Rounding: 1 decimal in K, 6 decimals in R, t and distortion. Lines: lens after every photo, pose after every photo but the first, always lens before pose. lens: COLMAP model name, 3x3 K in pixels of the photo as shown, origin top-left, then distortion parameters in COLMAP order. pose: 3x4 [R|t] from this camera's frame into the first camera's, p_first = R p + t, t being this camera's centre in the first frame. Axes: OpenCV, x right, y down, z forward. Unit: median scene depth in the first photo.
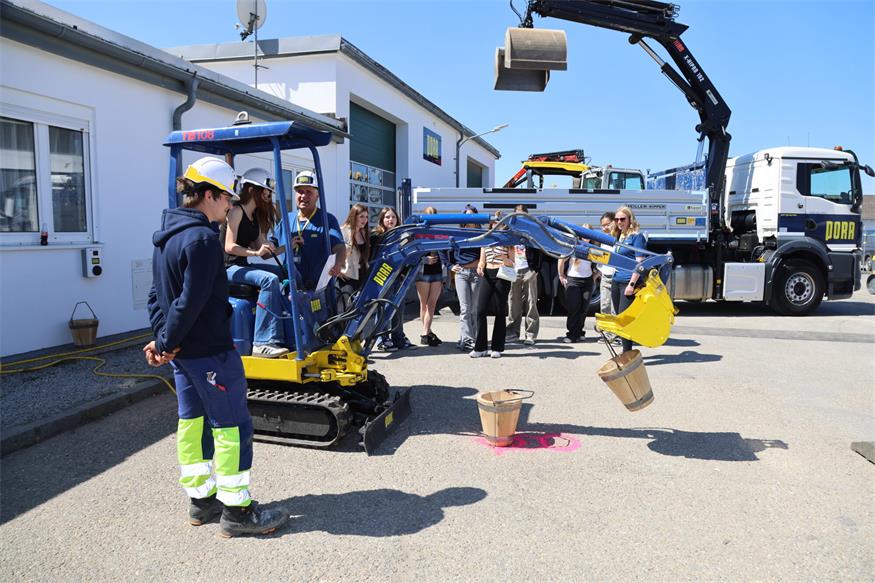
lens RADIAL K [[615.1, 0, 437.5], [0, 615.1, 291.5], [0, 0, 1]] dist [-0.072214, 0.000448]
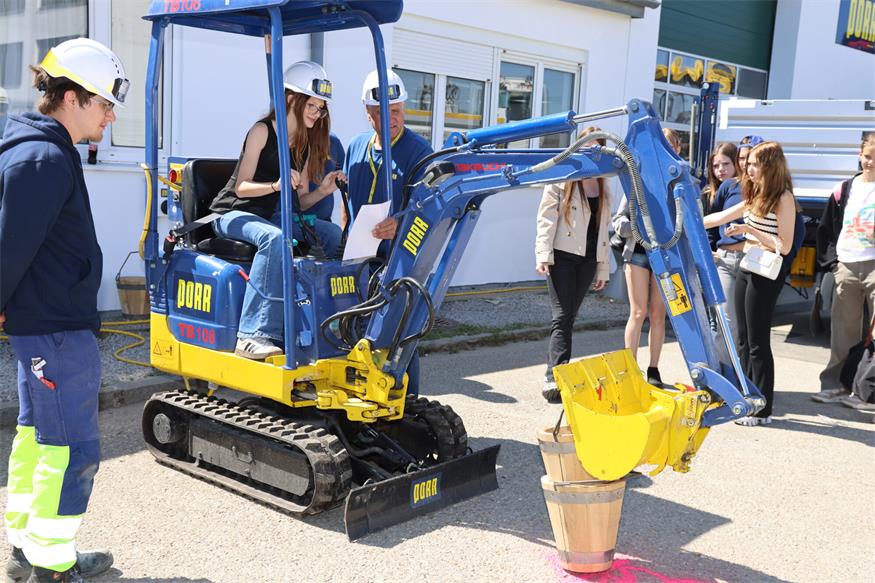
lens RADIAL K [[1069.6, 0, 436.2], [0, 1069.6, 281.5], [0, 0, 1]] dist [0.022114, 0.208328]
pose [[0.894147, 0.098350, -0.436839, 0.372200], [-0.097015, 0.994958, 0.025431, -0.018109], [0.437138, 0.019641, 0.899180, 0.081813]]
